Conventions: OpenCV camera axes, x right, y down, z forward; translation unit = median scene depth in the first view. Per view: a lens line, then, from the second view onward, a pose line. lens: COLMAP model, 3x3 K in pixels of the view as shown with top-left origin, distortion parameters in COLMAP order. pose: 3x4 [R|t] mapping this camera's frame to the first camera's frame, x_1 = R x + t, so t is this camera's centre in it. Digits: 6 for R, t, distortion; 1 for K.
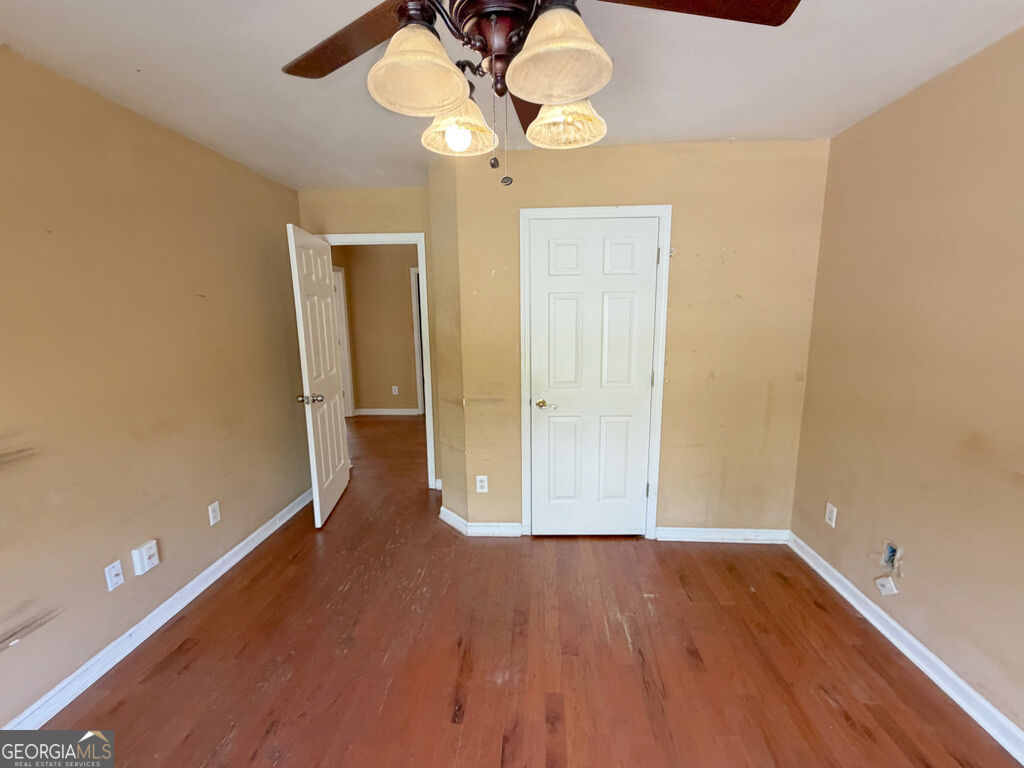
lens RADIAL K [[422.0, 0, 511.9], [0, 422.0, 386.2], [0, 0, 1]] dist [-0.001278, -0.000161]
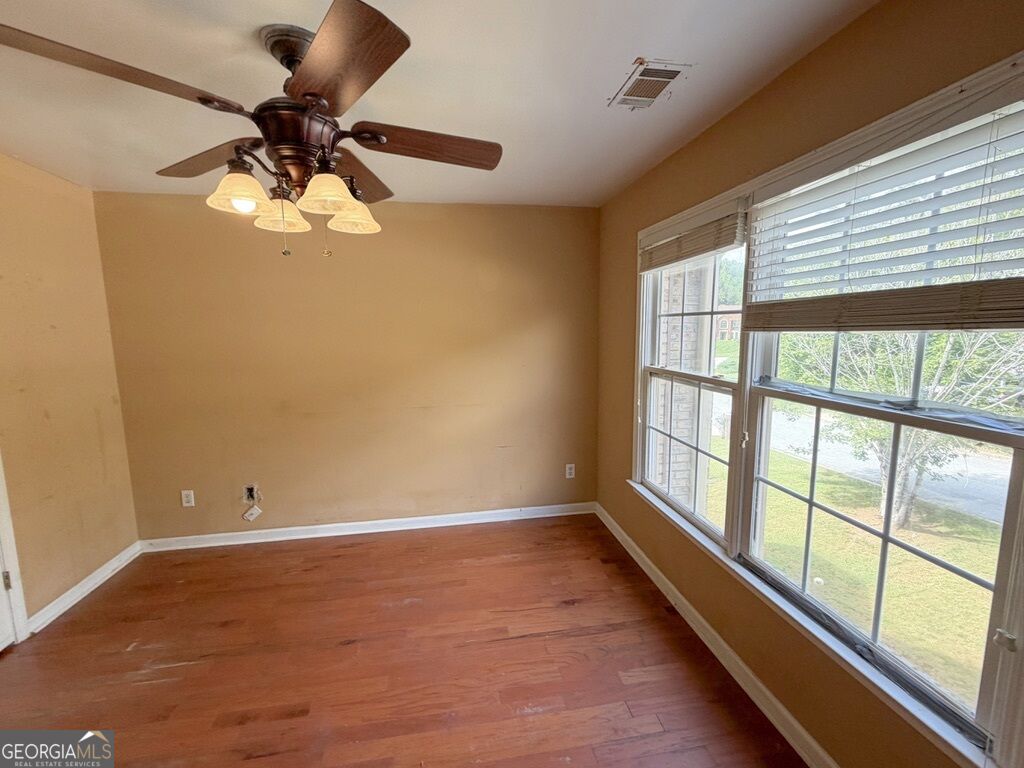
lens RADIAL K [[409.2, 0, 507.7], [0, 409.2, 381.3], [0, 0, 1]] dist [0.006980, 0.000208]
pose [[-0.223655, -0.111855, 0.968229, -0.626660], [0.186419, 0.970144, 0.155138, -0.049961], [-0.956675, 0.215194, -0.196126, 0.248214]]
